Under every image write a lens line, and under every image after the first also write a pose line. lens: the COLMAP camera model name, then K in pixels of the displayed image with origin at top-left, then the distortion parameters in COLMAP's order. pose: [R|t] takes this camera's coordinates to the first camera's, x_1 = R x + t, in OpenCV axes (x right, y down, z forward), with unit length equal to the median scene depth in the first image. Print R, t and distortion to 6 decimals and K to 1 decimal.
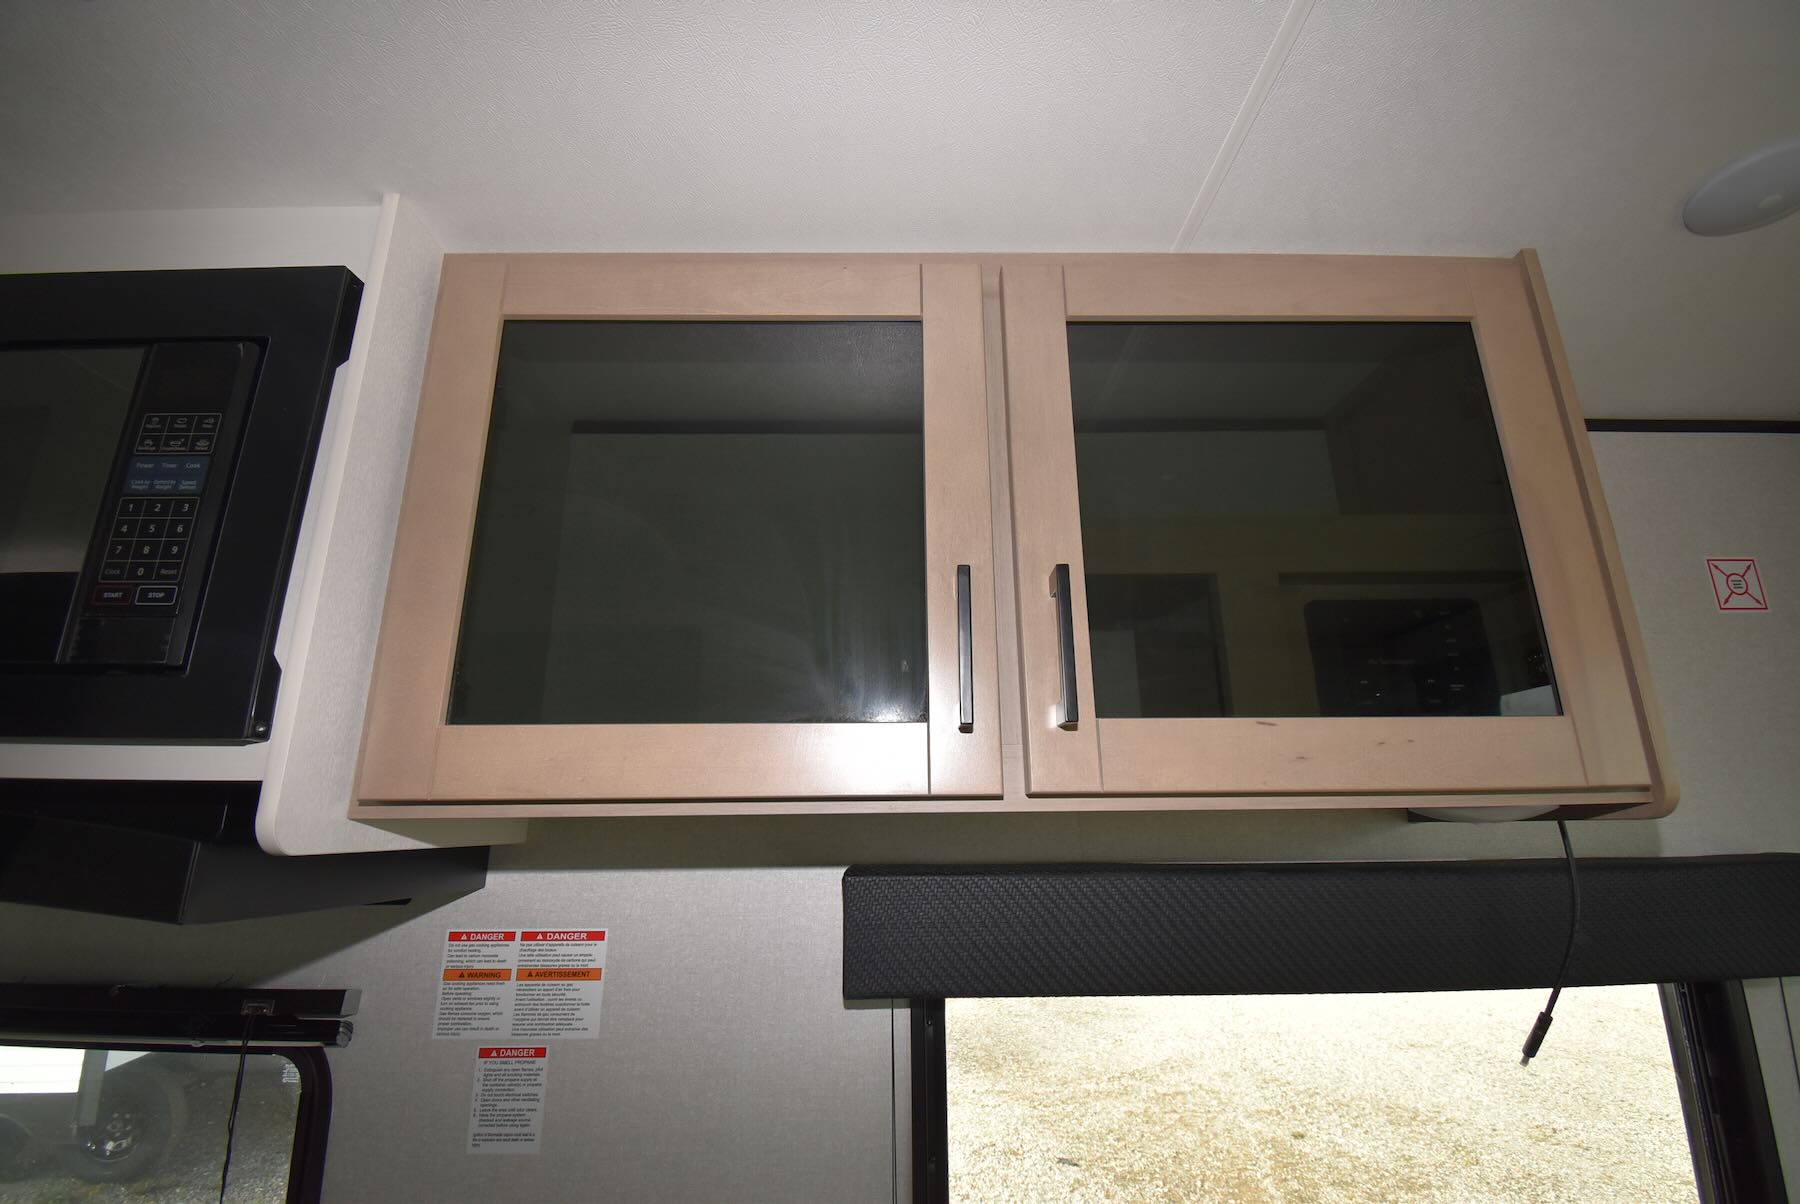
lens RADIAL K [[813.9, 0, 893.6], [0, 813.9, 597.5], [0, 0, 1]] dist [-0.000910, -0.014026]
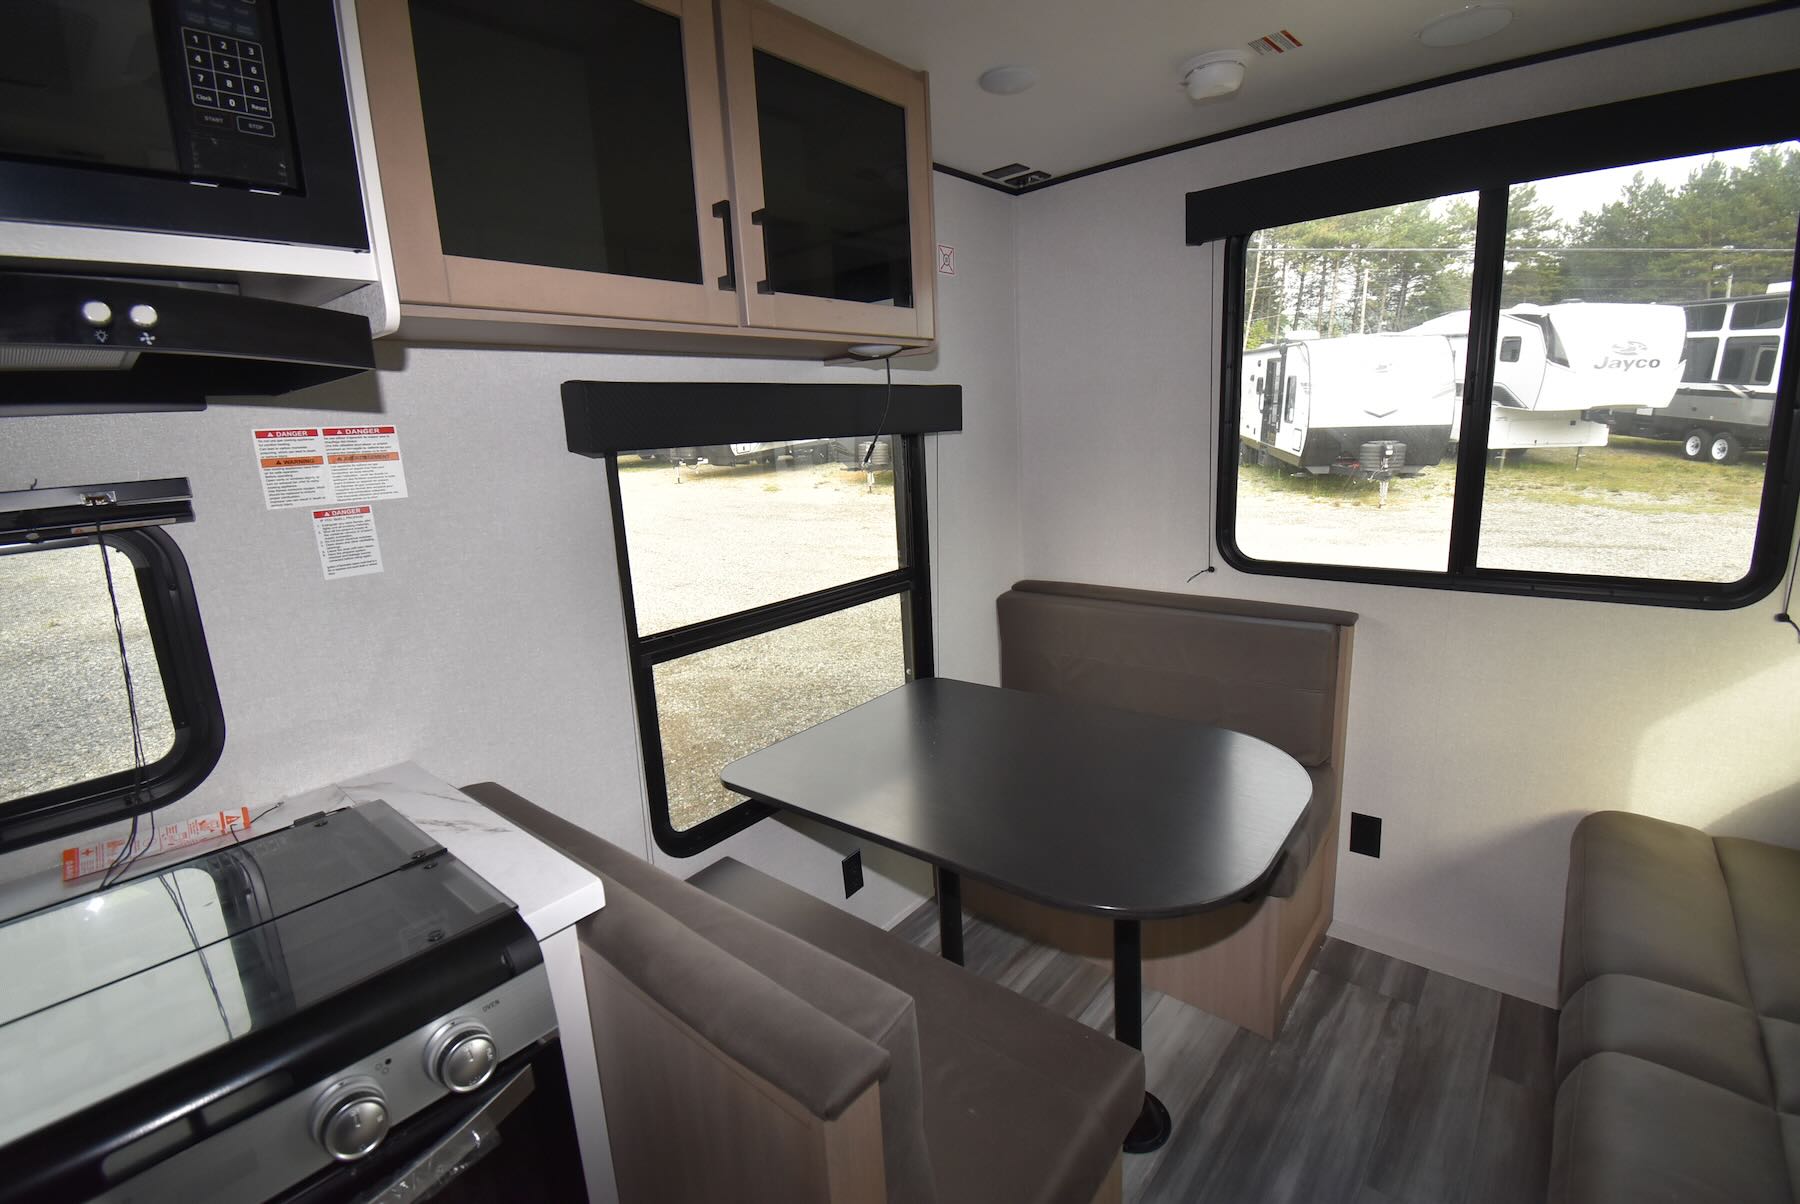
lens RADIAL K [[797.2, 0, 893.3], [0, 797.2, 597.5], [0, 0, 1]] dist [0.019779, -0.024673]
pose [[0.667381, -0.180291, 0.722563, -0.852143], [-0.161309, 0.912222, 0.376603, 0.028247], [-0.727036, -0.367894, 0.579717, -0.526838]]
